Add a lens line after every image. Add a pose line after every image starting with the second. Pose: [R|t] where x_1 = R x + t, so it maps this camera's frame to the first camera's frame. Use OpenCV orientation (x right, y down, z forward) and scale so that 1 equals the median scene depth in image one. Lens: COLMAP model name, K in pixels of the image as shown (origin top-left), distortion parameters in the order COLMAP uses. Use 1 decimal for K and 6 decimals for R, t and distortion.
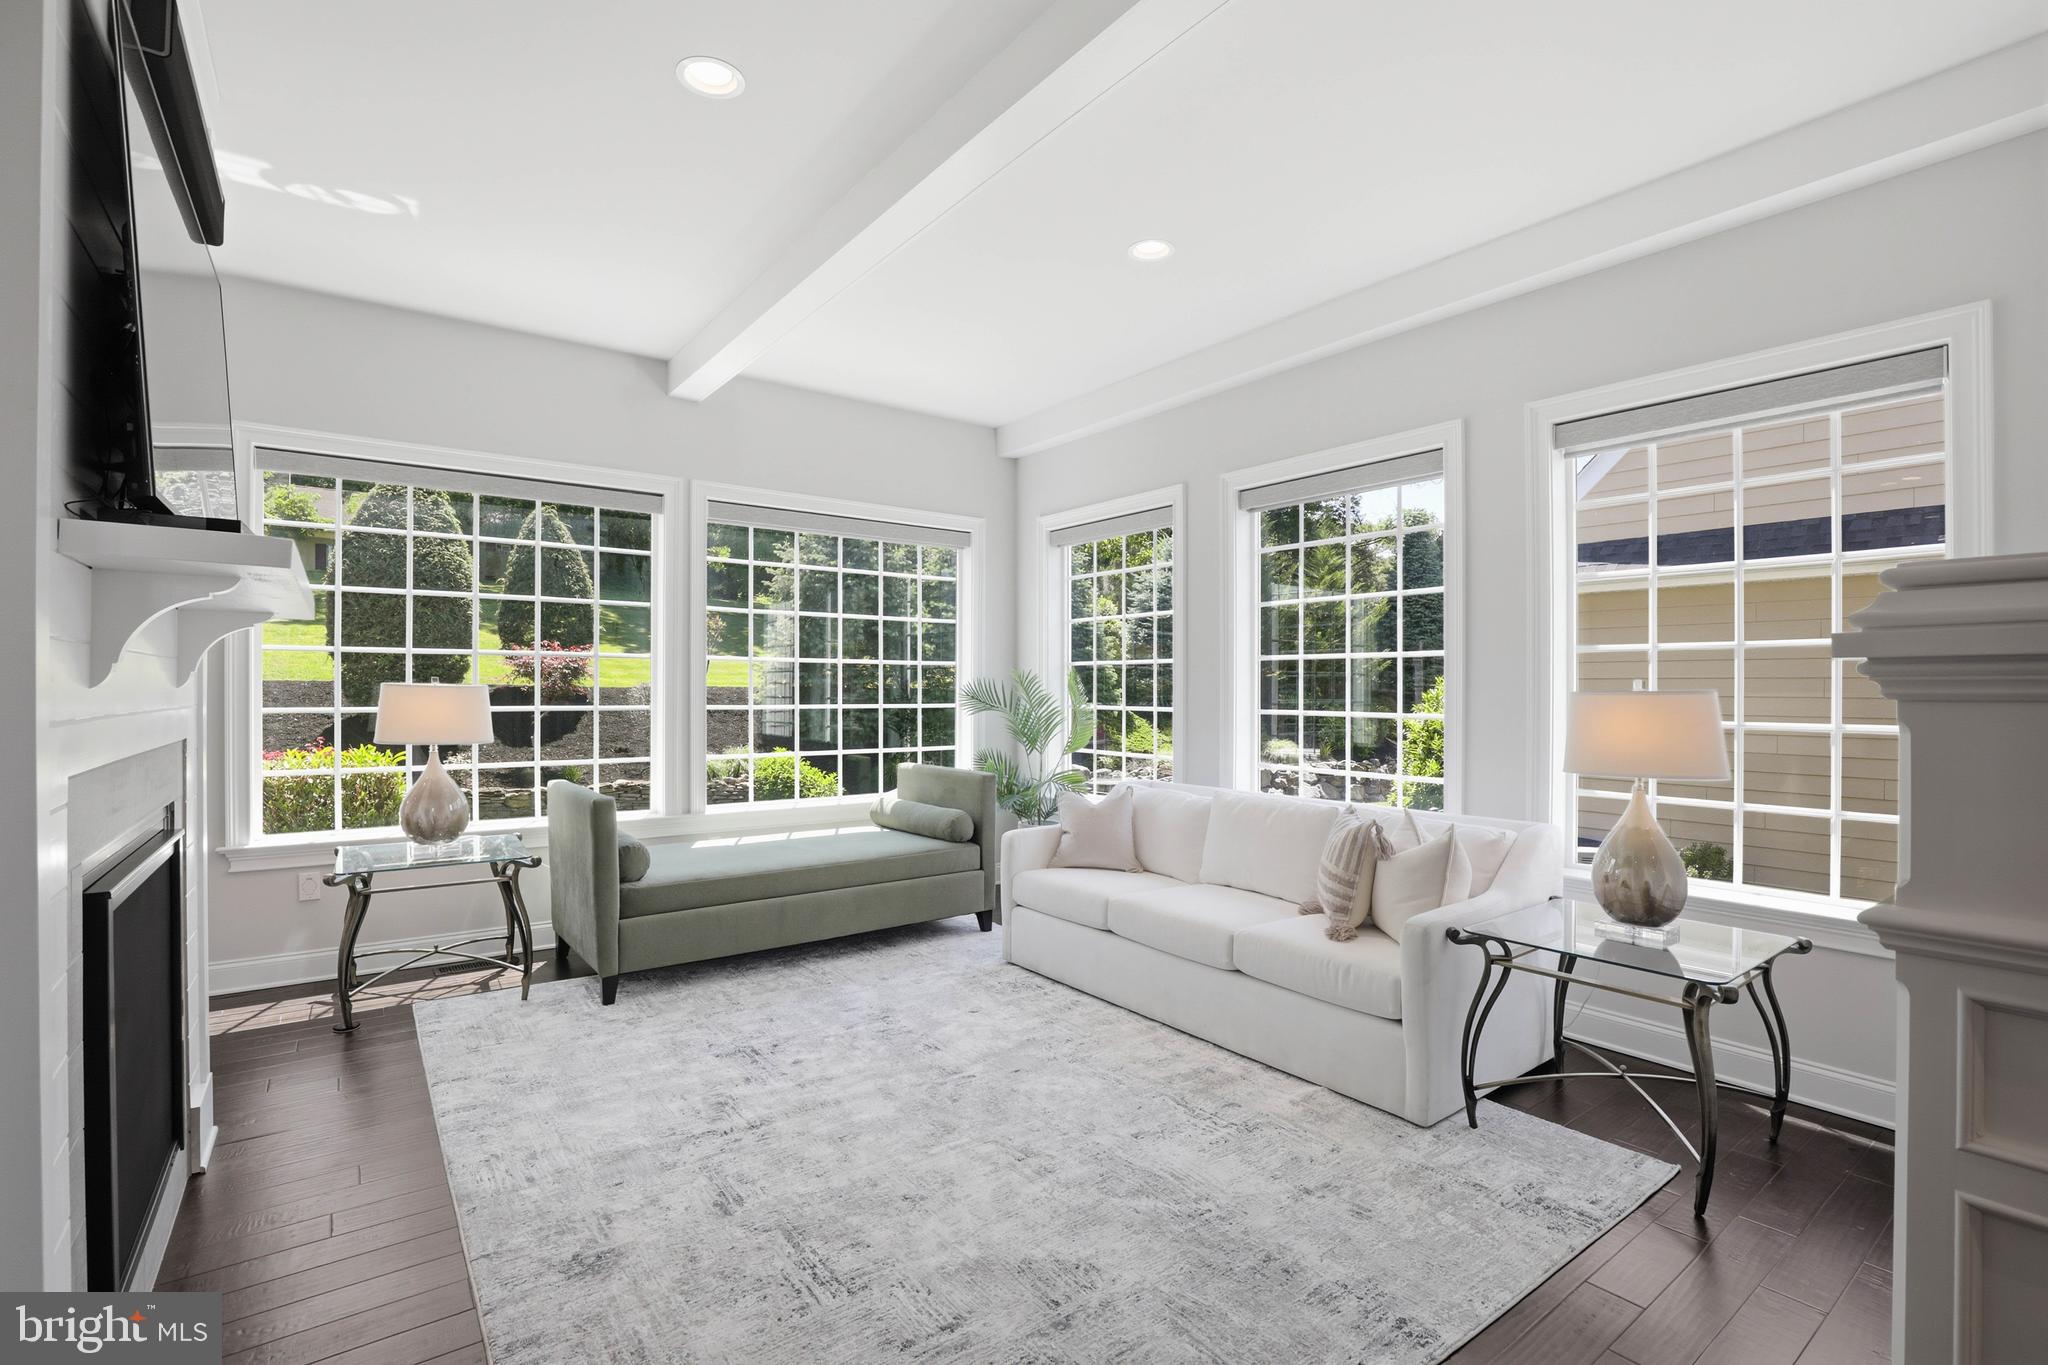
lens RADIAL K [[939.5, 0, 1037.5], [0, 939.5, 706.9], [0, 0, 1]] dist [-0.029317, 0.000481]
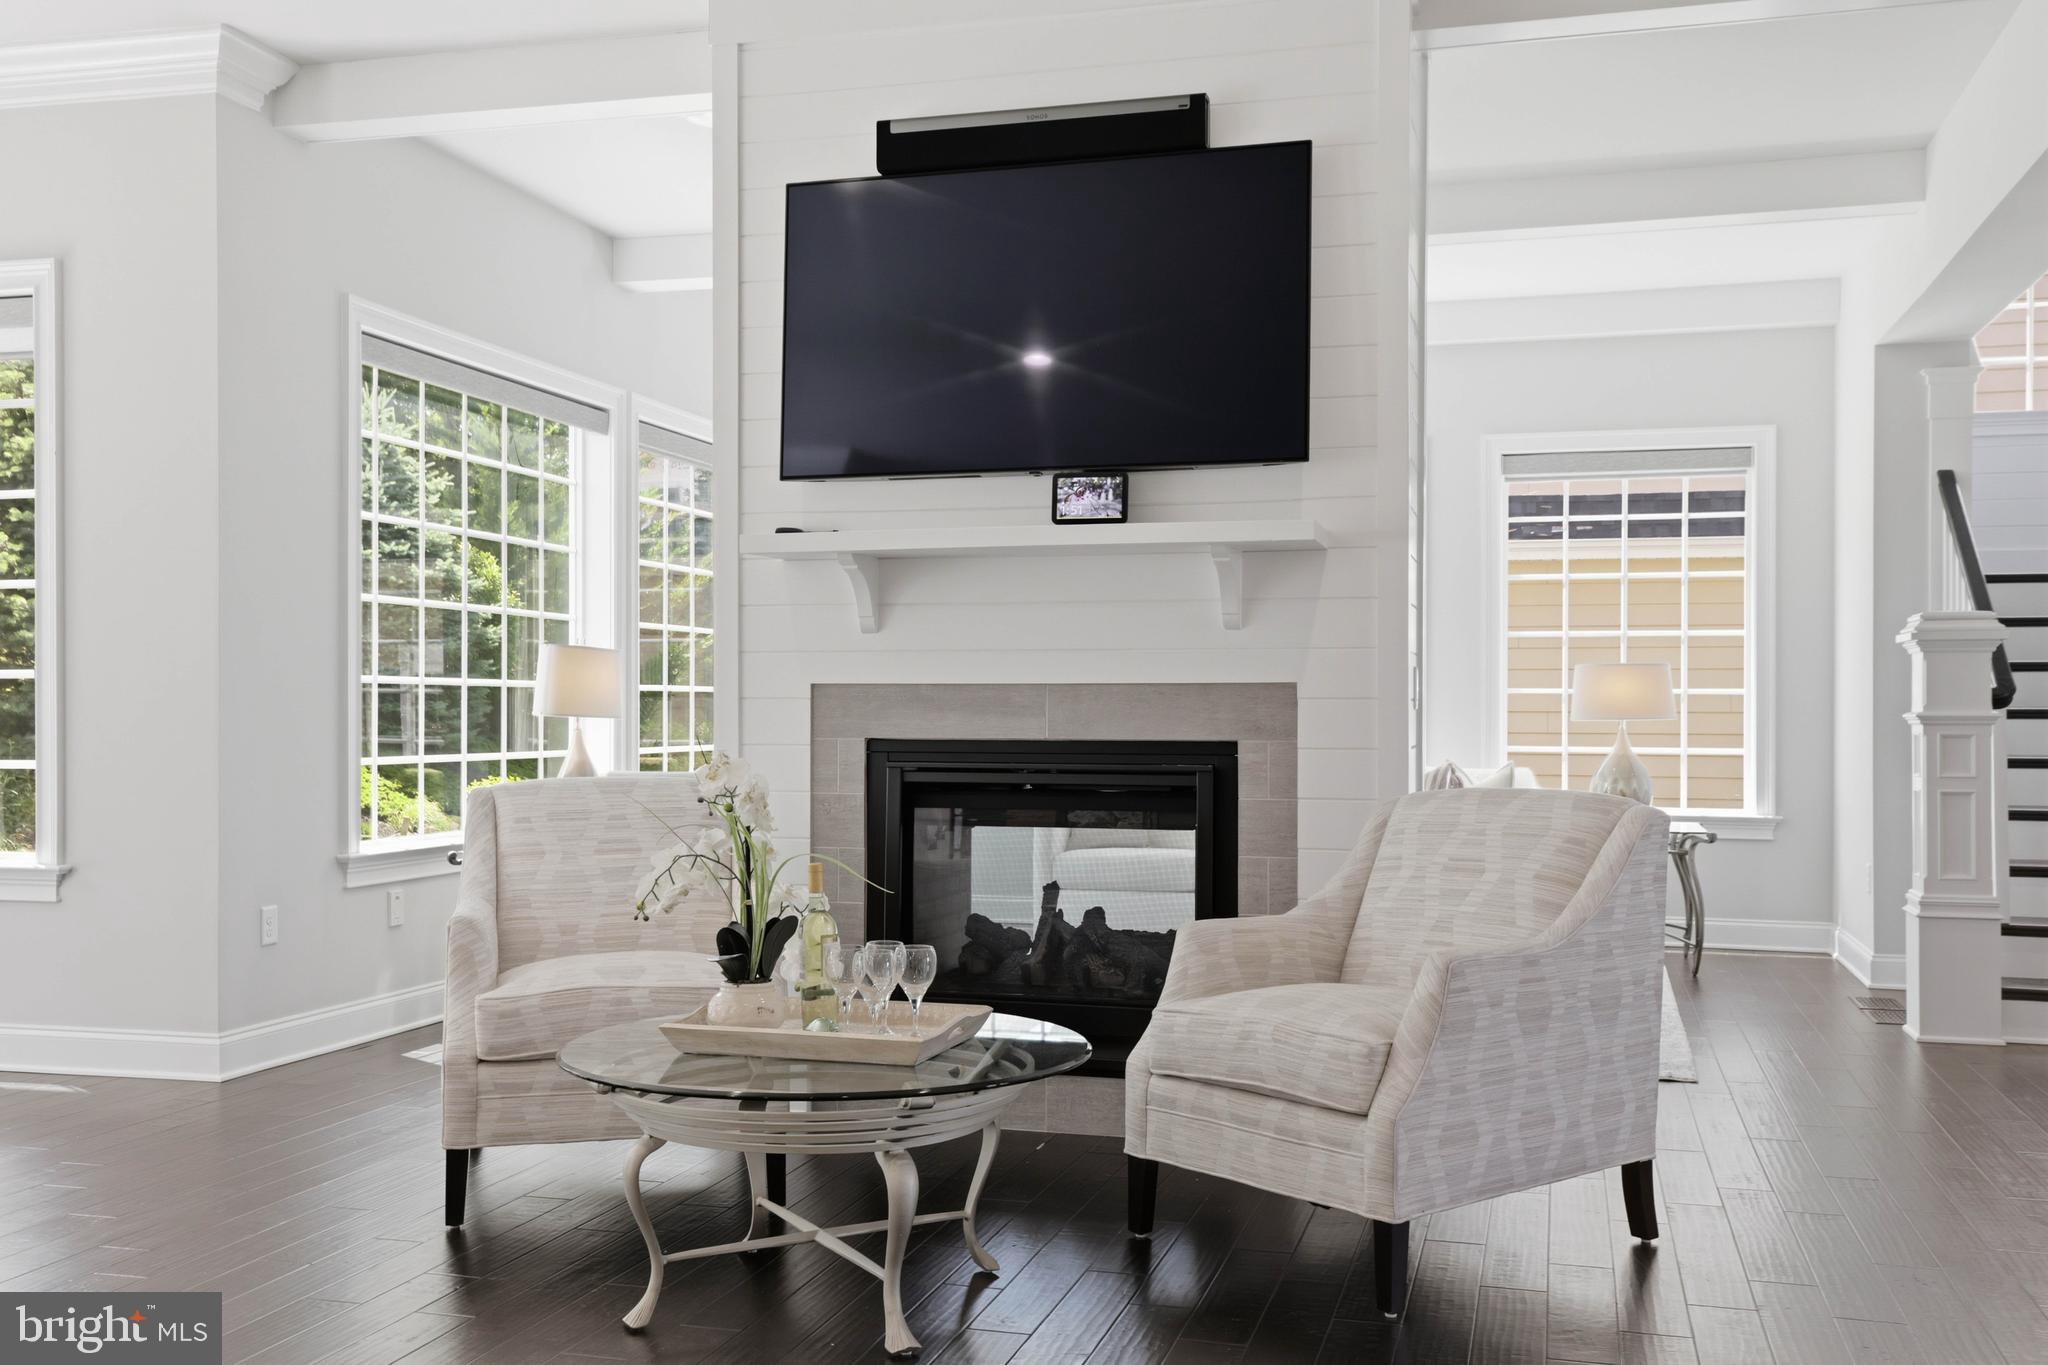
lens RADIAL K [[1933.8, 0, 1033.2], [0, 1933.8, 719.7], [0, 0, 1]] dist [0.047358, -0.000681]
pose [[0.793086, -0.008066, 0.609056, -1.132145], [0.007581, 0.999966, 0.003372, 0.030350], [-0.609062, 0.001943, 0.793120, -0.511451]]
